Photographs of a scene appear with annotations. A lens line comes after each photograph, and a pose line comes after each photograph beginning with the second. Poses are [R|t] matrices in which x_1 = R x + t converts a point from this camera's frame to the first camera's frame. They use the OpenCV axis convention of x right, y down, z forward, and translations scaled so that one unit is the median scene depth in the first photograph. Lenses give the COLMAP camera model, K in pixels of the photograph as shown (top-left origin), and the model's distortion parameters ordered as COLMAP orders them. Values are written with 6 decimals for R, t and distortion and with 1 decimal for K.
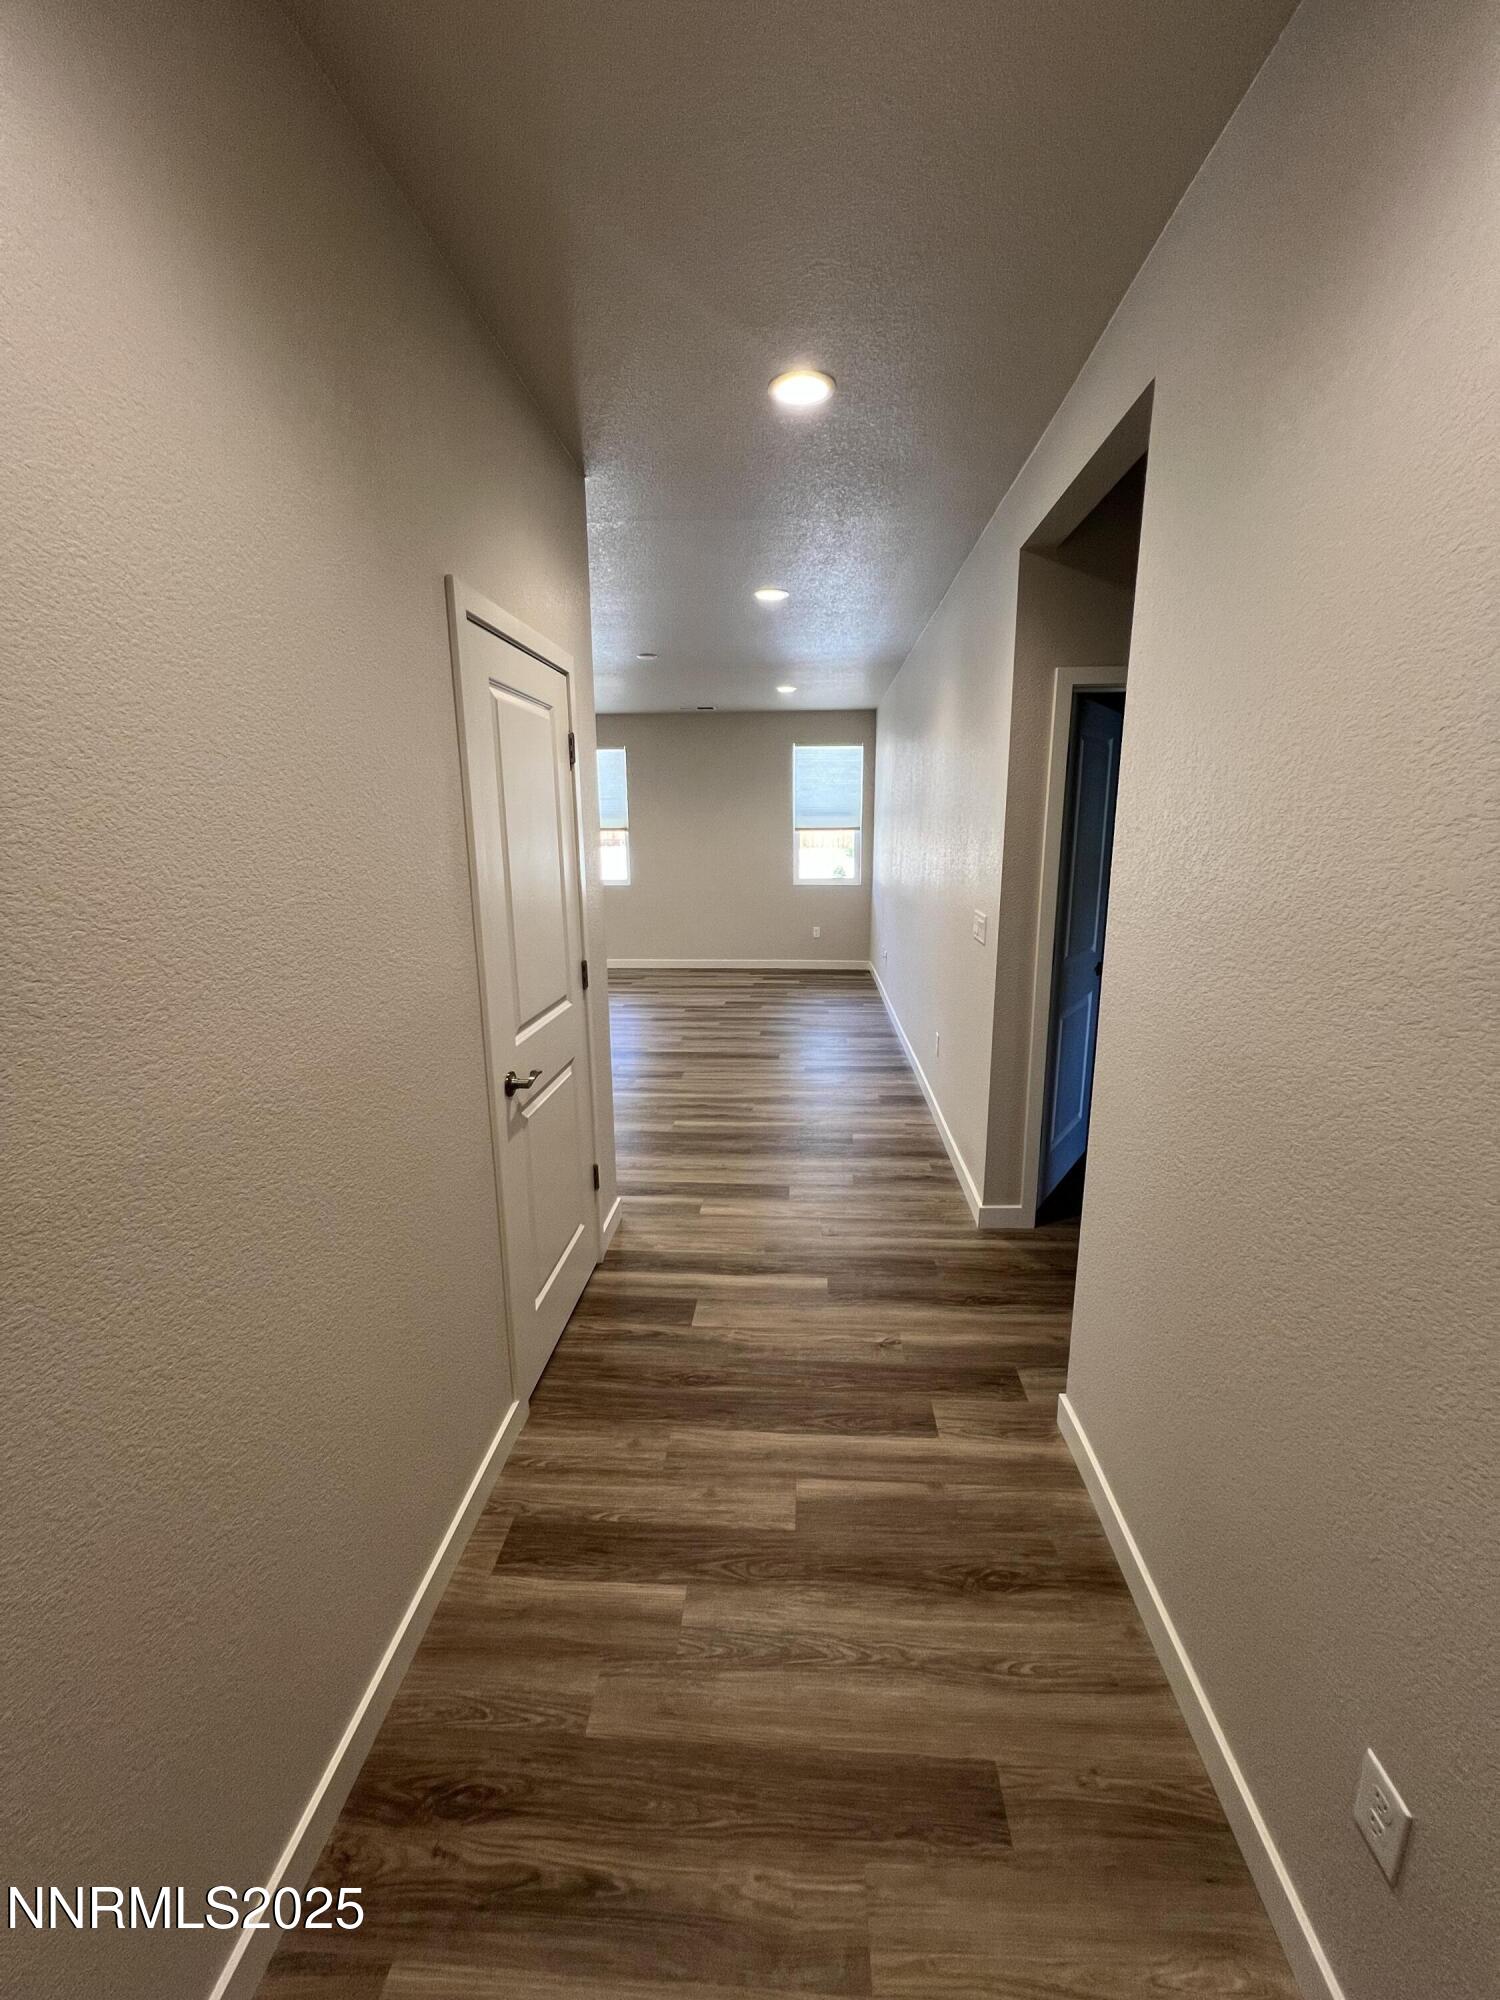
lens RADIAL K [[800.3, 0, 757.7], [0, 800.3, 998.4], [0, 0, 1]] dist [-0.004128, 0.000654]
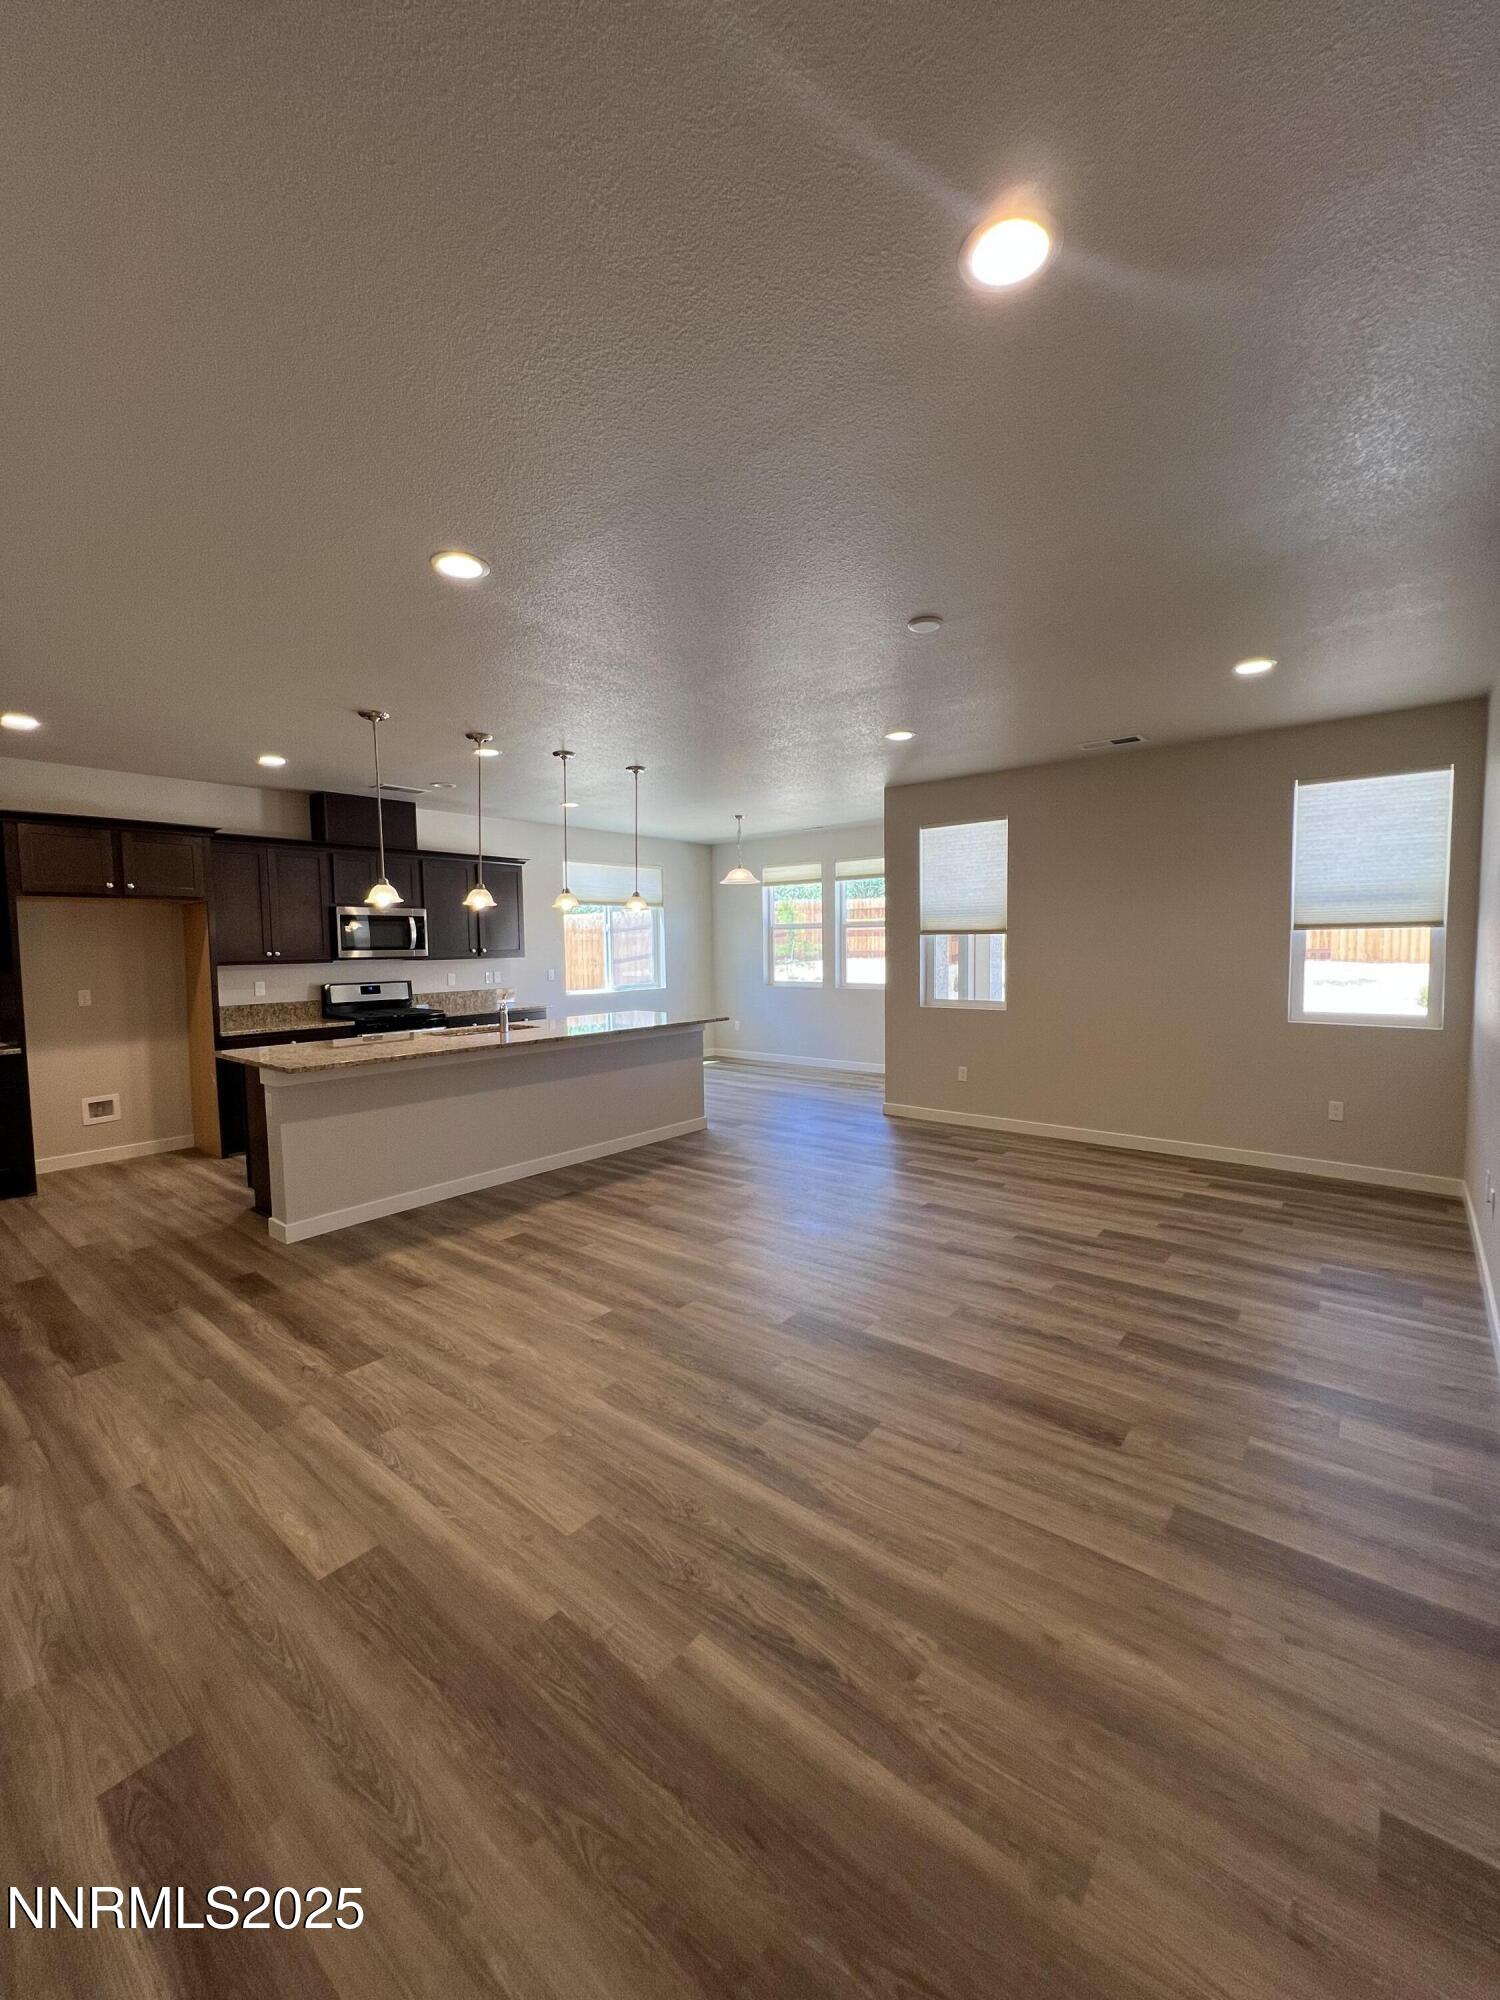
lens RADIAL K [[800.3, 0, 757.7], [0, 800.3, 998.4], [0, 0, 1]] dist [-0.004128, 0.000654]
pose [[0.812974, 0.037860, -0.581068, 0.070410], [-0.116001, 0.988413, -0.097897, -0.062929], [0.570629, 0.146993, 0.807946, 0.340368]]
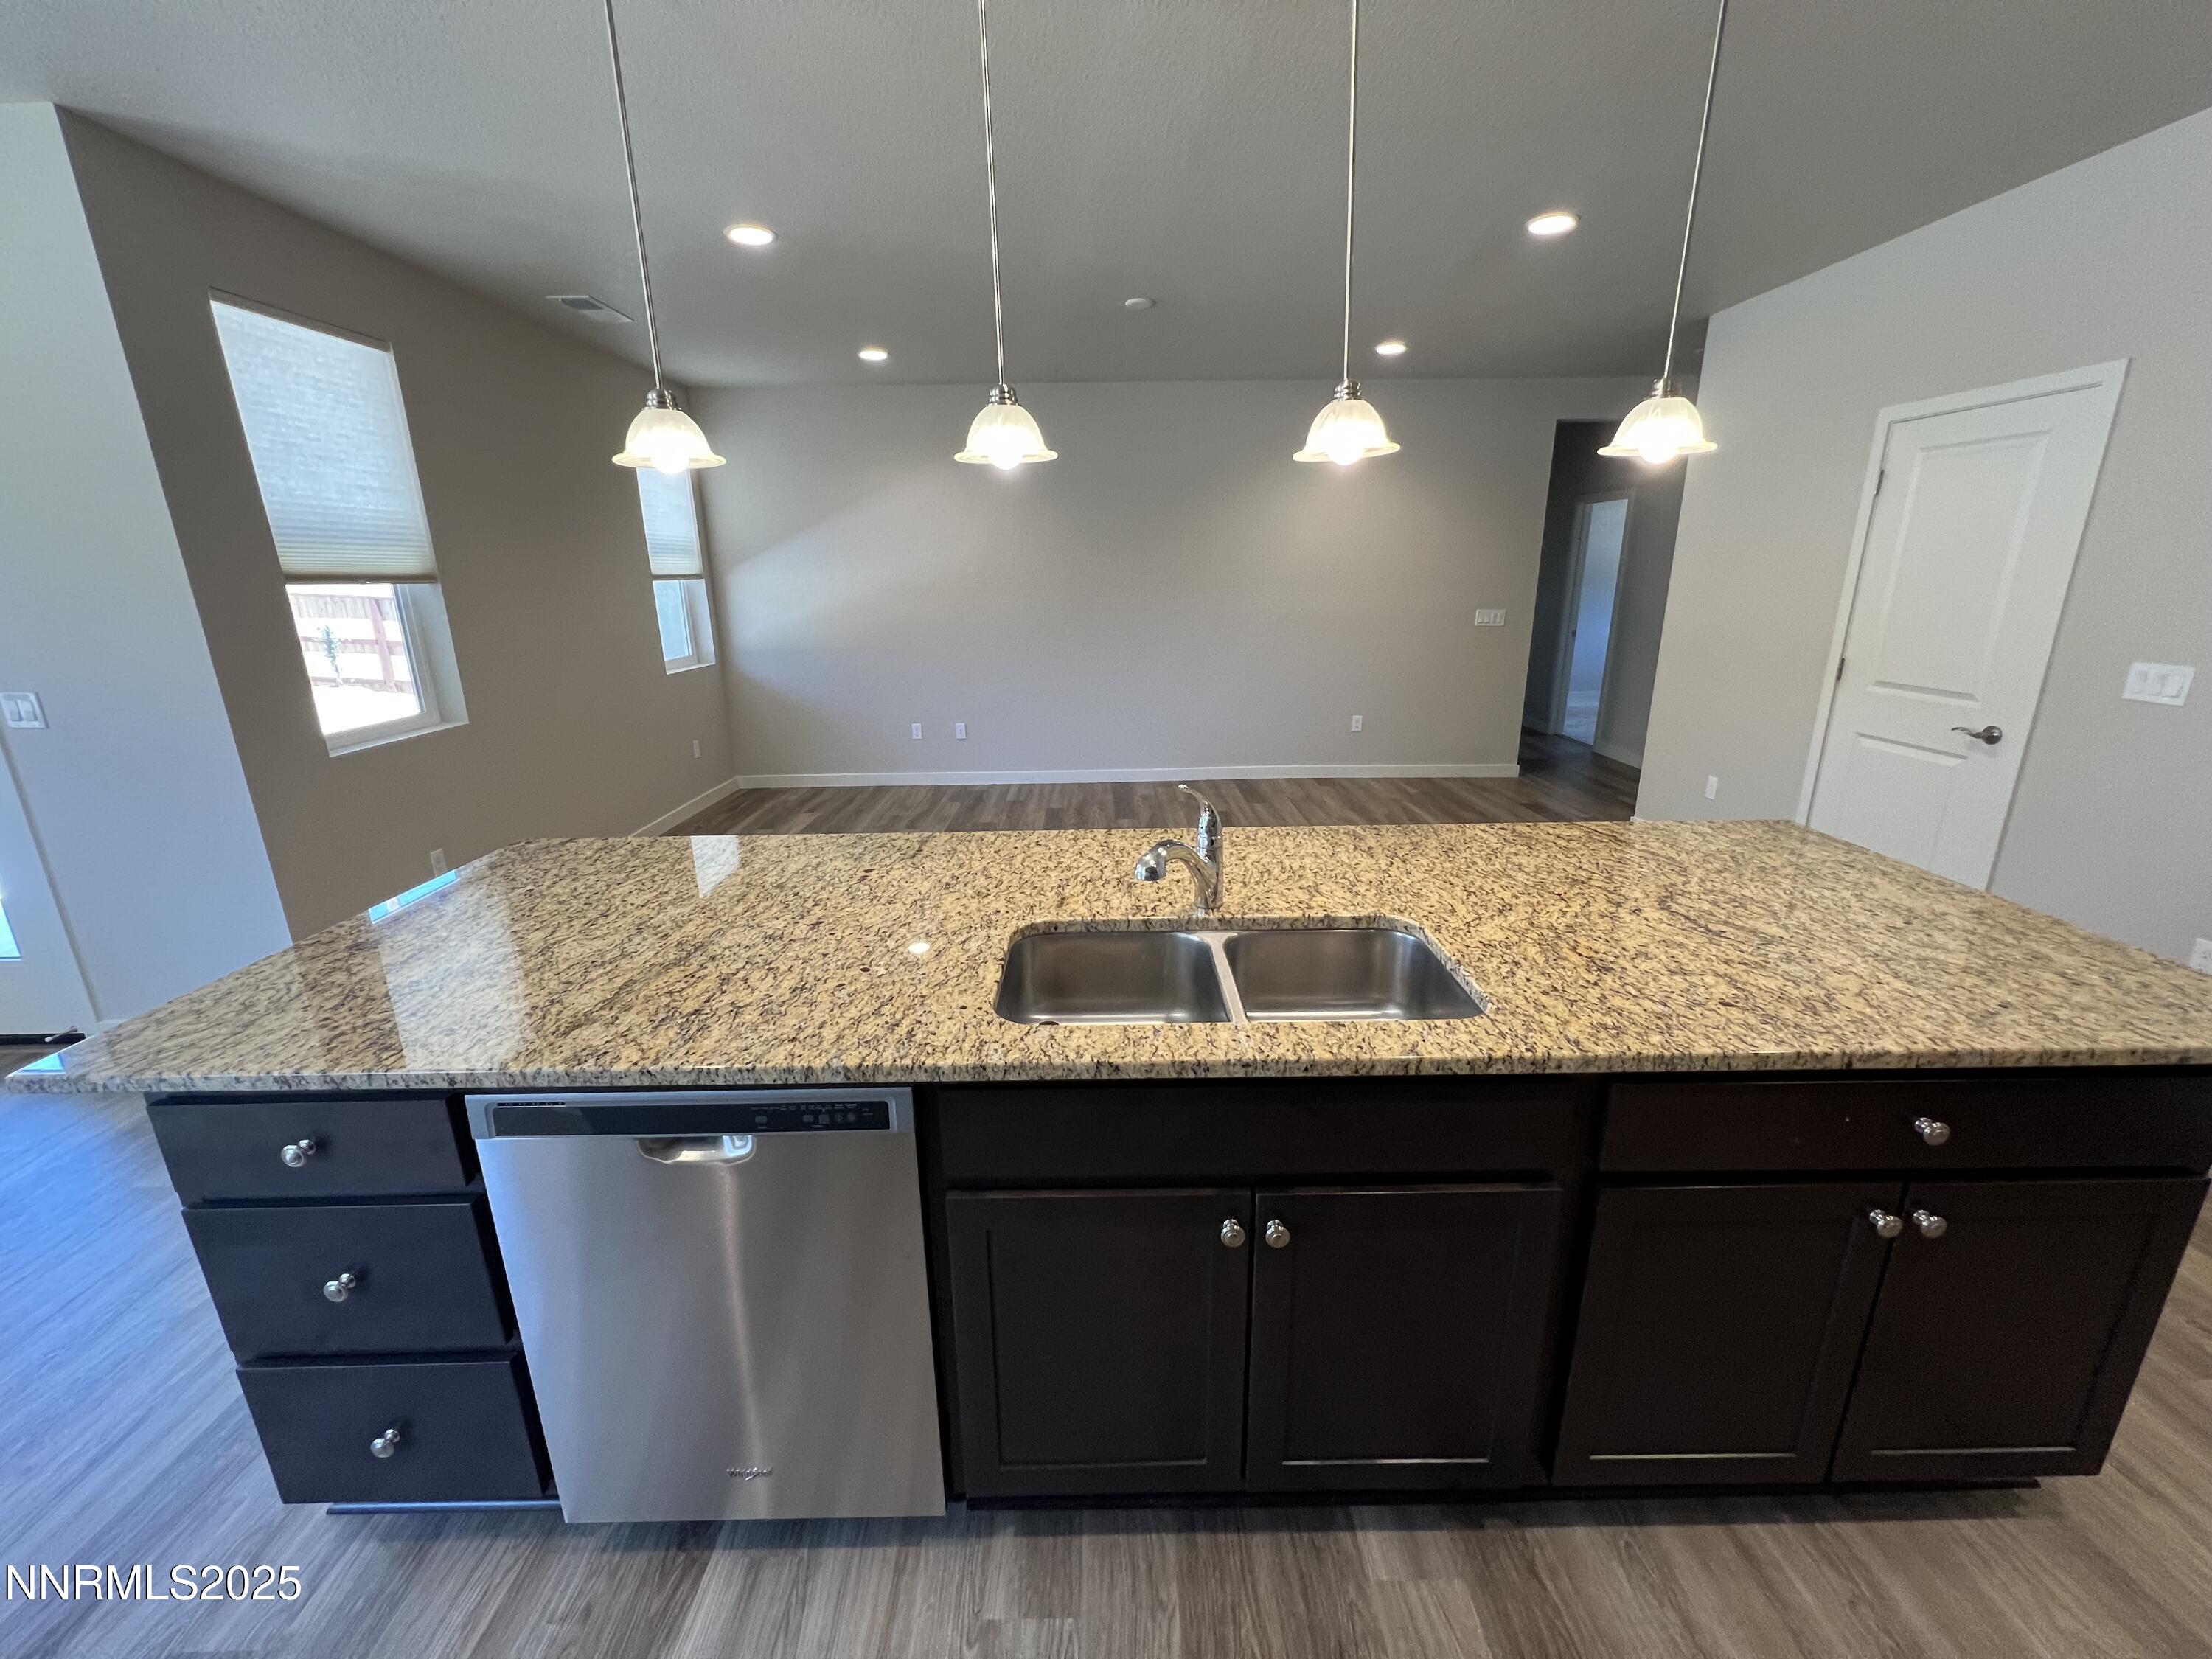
lens RADIAL K [[885.2, 0, 1101.6], [0, 885.2, 820.6], [0, 0, 1]] dist [-0.004128, 0.000654]
pose [[-0.068793, -0.260983, 0.962889, -0.646471], [0.224776, 0.936303, 0.269837, -0.153341], [-0.971979, 0.234997, -0.005748, 0.760381]]
